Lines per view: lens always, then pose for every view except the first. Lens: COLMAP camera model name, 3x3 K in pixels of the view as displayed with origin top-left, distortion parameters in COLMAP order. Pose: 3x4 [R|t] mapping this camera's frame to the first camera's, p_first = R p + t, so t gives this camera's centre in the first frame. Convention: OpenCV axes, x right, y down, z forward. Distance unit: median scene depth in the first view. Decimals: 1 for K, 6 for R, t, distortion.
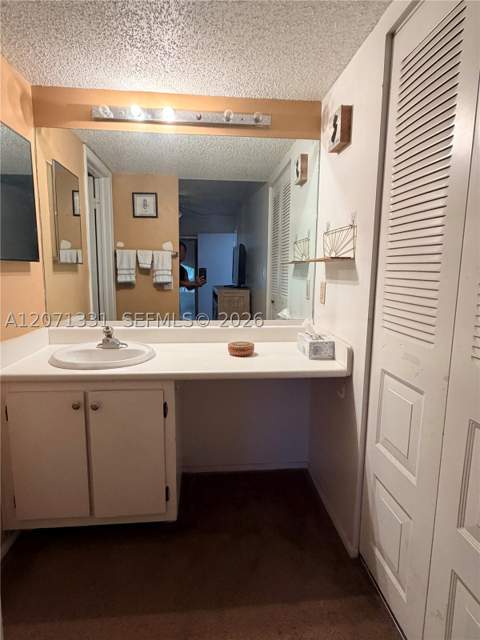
lens RADIAL K [[366.2, 0, 238.9], [0, 366.2, 320.8], [0, 0, 1]] dist [0.004239, 0.000910]
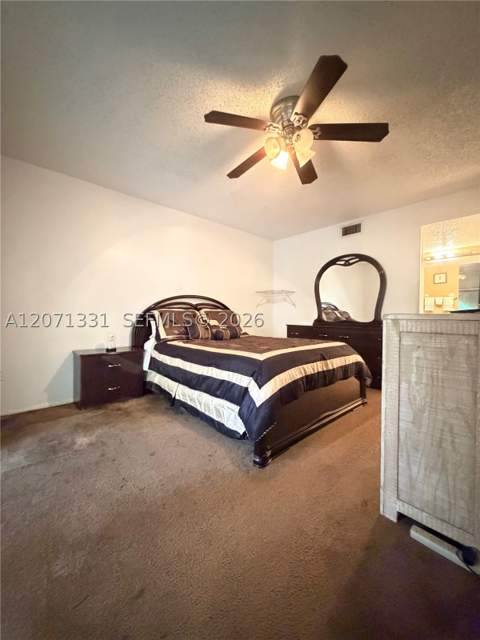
lens RADIAL K [[257.8, 0, 239.1], [0, 257.8, 318.2], [0, 0, 1]] dist [-0.000028, 0.000117]
pose [[0.596983, 0.000881, -0.802254, 0.515295], [-0.121814, 0.988504, -0.089561, 0.414505], [0.792952, 0.151192, 0.590227, -1.641991]]
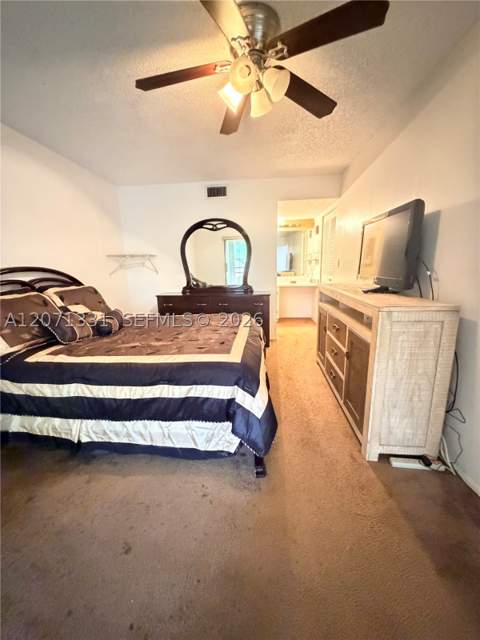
lens RADIAL K [[257.8, 0, 239.1], [0, 257.8, 318.2], [0, 0, 1]] dist [-0.000028, 0.000117]
pose [[0.982565, 0.003893, -0.185881, -0.042699], [0.005716, 0.998676, 0.051128, 0.294787], [0.185834, -0.051299, 0.981241, -1.774342]]
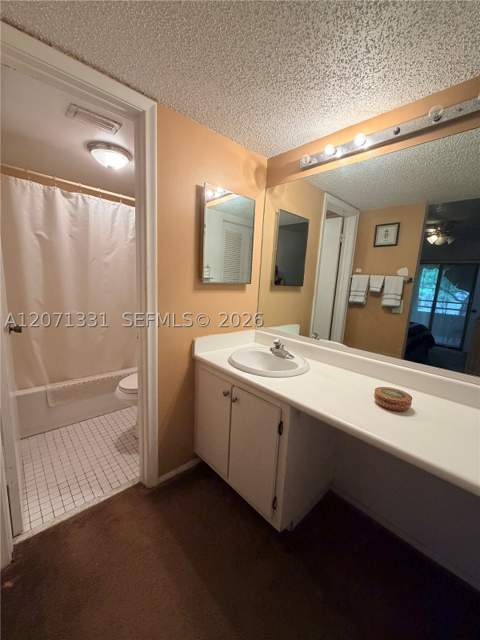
lens RADIAL K [[257.8, 0, 239.1], [0, 257.8, 318.2], [0, 0, 1]] dist [-0.000028, 0.000117]
pose [[0.599651, 0.142672, -0.787441, 0.219172], [-0.156830, 0.985850, 0.059192, -0.077353], [0.784744, 0.087999, 0.613541, 0.342555]]
